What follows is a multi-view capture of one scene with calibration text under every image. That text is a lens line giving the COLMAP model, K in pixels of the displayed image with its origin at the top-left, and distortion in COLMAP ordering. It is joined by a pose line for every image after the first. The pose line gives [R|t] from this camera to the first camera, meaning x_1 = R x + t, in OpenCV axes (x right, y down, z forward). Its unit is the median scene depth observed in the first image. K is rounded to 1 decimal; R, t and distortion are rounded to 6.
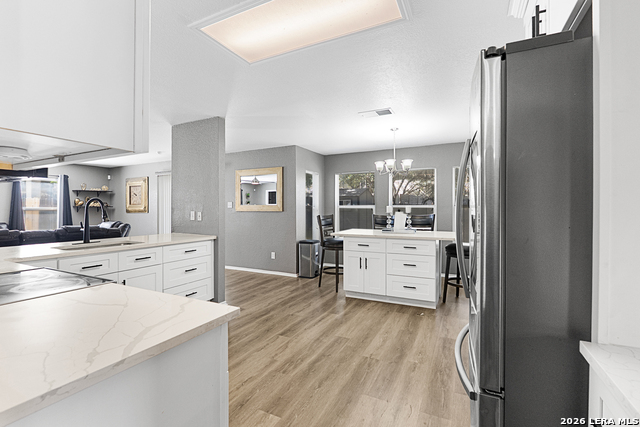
lens RADIAL K [[296.9, 0, 319.8], [0, 296.9, 209.1], [0, 0, 1]] dist [0.001231, -0.000713]
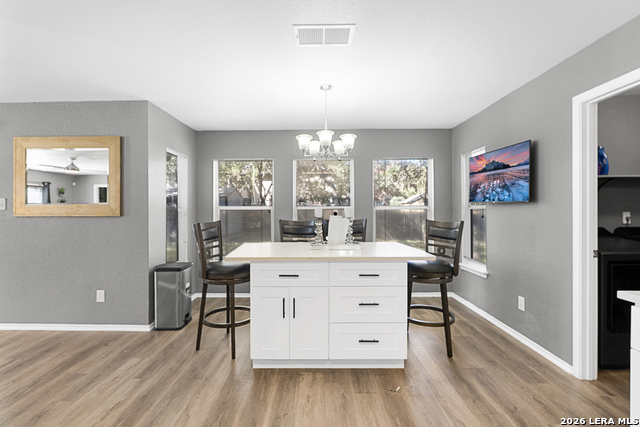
lens RADIAL K [[296.9, 0, 315.1], [0, 296.9, 210.4], [0, 0, 1]] dist [0.001231, -0.000713]
pose [[0.900565, -0.001698, 0.434718, -0.040453], [0.002273, 0.999997, -0.000803, -0.001618], [-0.434715, 0.001711, 0.900567, 0.352835]]
